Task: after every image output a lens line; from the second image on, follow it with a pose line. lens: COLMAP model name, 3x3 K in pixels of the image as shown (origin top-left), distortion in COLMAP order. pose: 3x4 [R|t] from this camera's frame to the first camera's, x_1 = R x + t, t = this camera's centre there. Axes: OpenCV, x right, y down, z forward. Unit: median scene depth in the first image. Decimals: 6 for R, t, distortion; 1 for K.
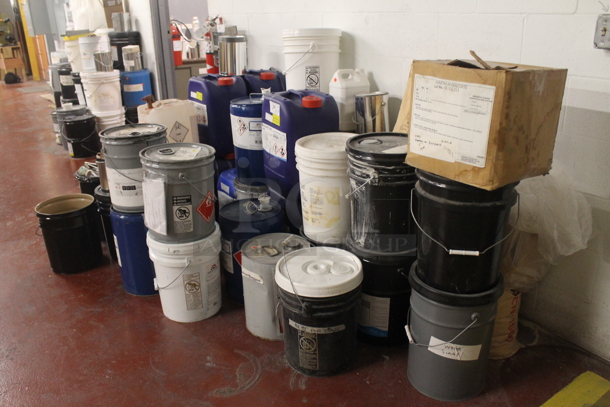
lens RADIAL K [[519.9, 0, 305.0], [0, 519.9, 203.5], [0, 0, 1]] dist [-0.117514, 0.005601]
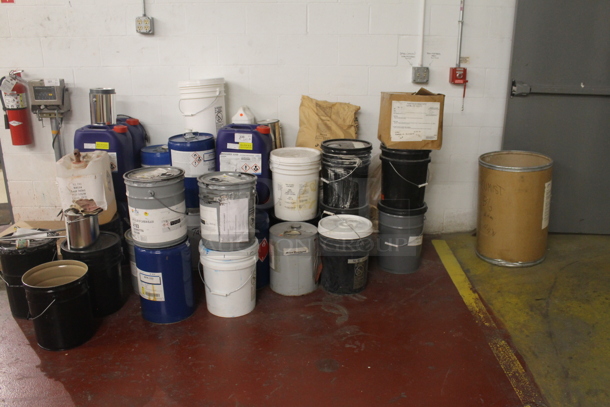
lens RADIAL K [[519.9, 0, 305.0], [0, 519.9, 203.5], [0, 0, 1]] dist [-0.117514, 0.005601]
pose [[0.585345, -0.223312, 0.779425, -1.139109], [0.274437, 0.959148, 0.068703, -0.074650], [-0.762925, 0.173688, 0.622718, 0.073537]]
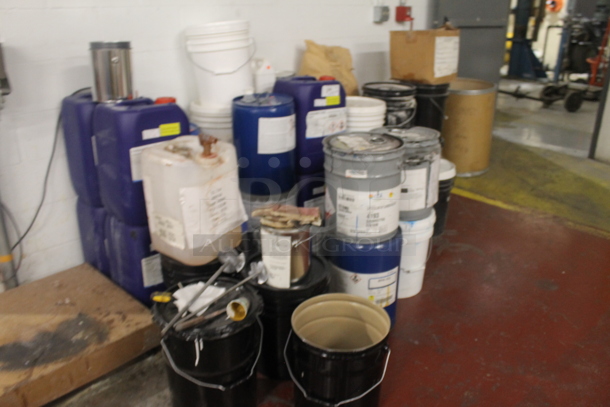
lens RADIAL K [[519.9, 0, 305.0], [0, 519.9, 203.5], [0, 0, 1]] dist [-0.117514, 0.005601]
pose [[-0.179442, -0.342191, 0.922337, -1.236827], [0.347260, 0.855170, 0.384831, -0.455159], [-0.920441, 0.389346, -0.034624, 1.278048]]
